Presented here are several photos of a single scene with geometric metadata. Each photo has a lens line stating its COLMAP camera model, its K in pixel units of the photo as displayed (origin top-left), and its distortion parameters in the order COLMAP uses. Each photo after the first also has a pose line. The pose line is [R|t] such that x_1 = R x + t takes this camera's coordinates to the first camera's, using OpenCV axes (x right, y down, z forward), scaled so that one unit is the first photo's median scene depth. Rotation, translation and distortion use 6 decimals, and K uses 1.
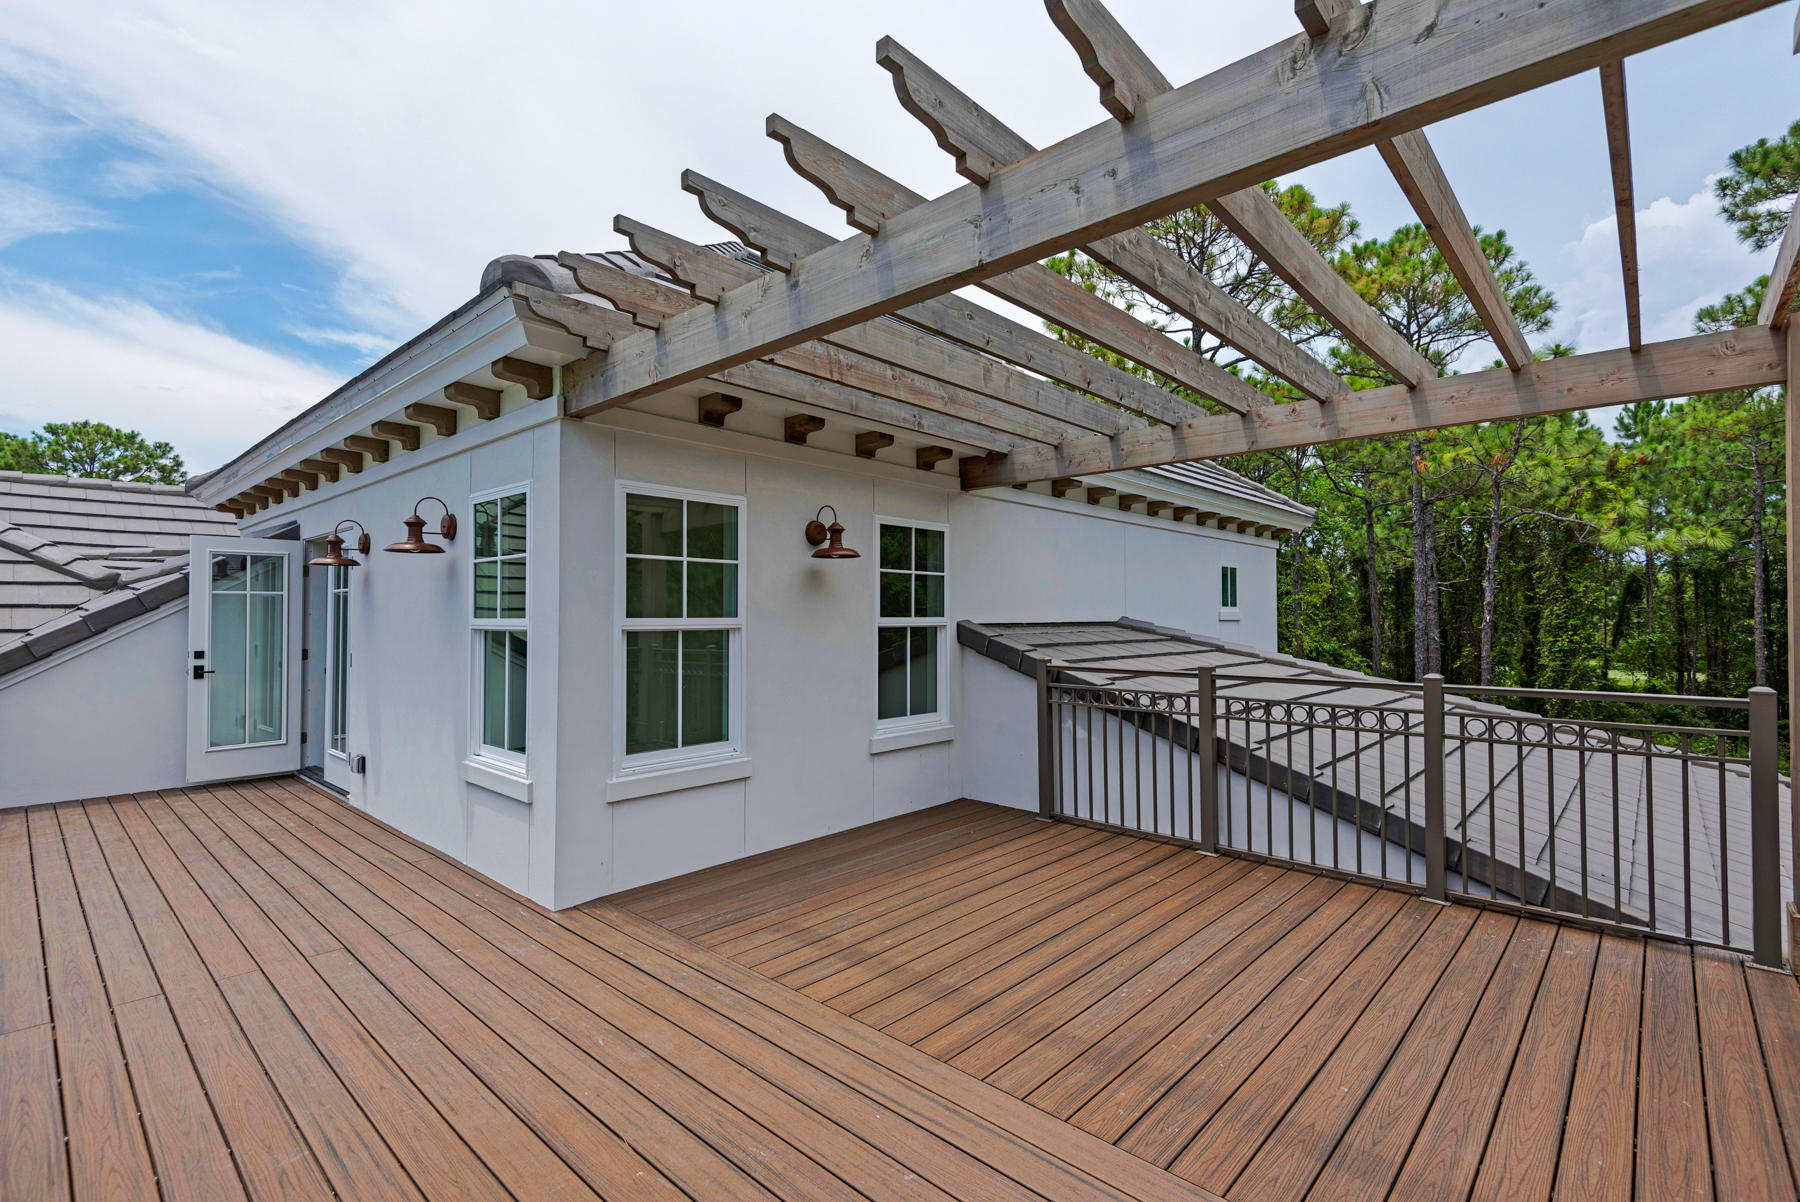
lens RADIAL K [[811.4, 0, 894.2], [0, 811.4, 606.3], [0, 0, 1]] dist [-0.000269, 0.000016]
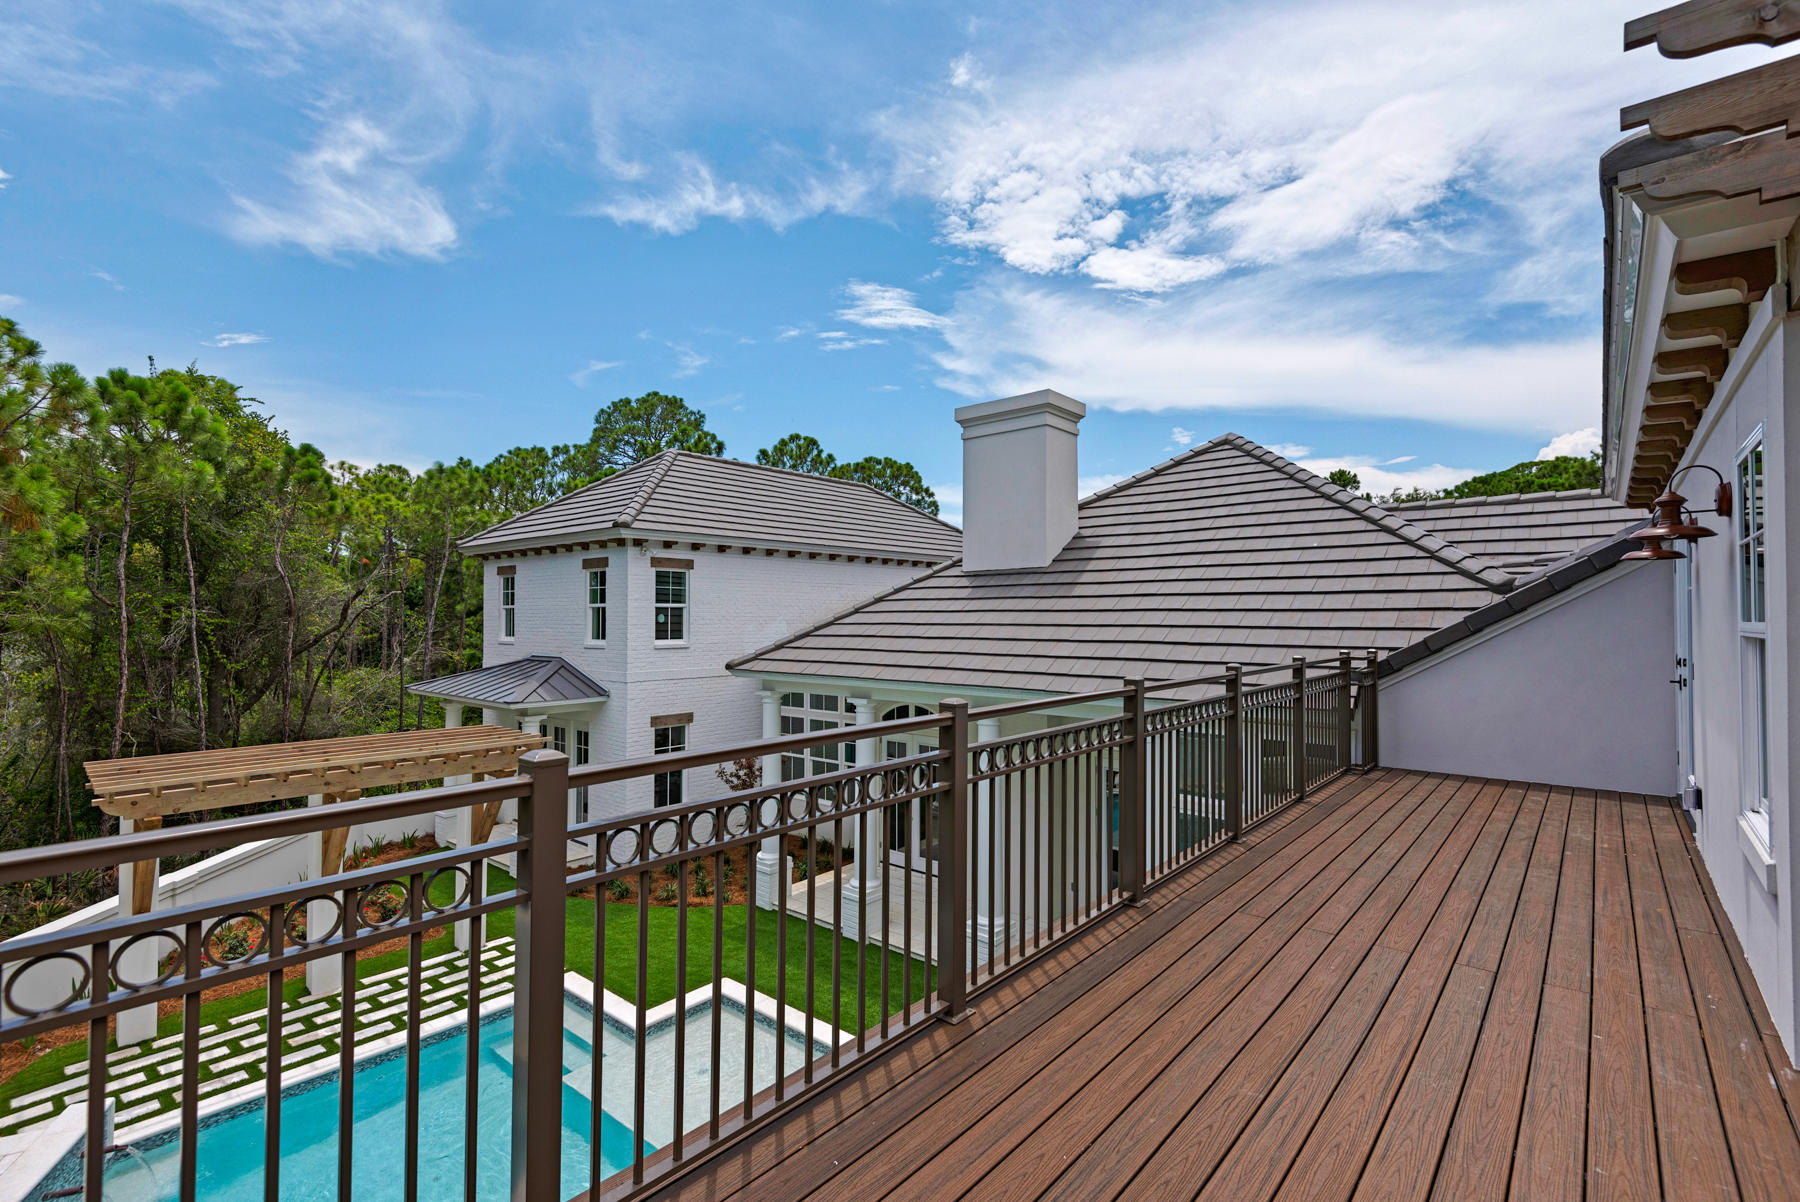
lens RADIAL K [[807.6, 0, 896.2], [0, 807.6, 592.2], [0, 0, 1]] dist [-0.000539, -0.001154]
pose [[0.051863, -0.027475, -0.998276, 0.205435], [0.006875, 0.999608, -0.027155, 0.004374], [0.998631, -0.005455, 0.052031, 0.243929]]
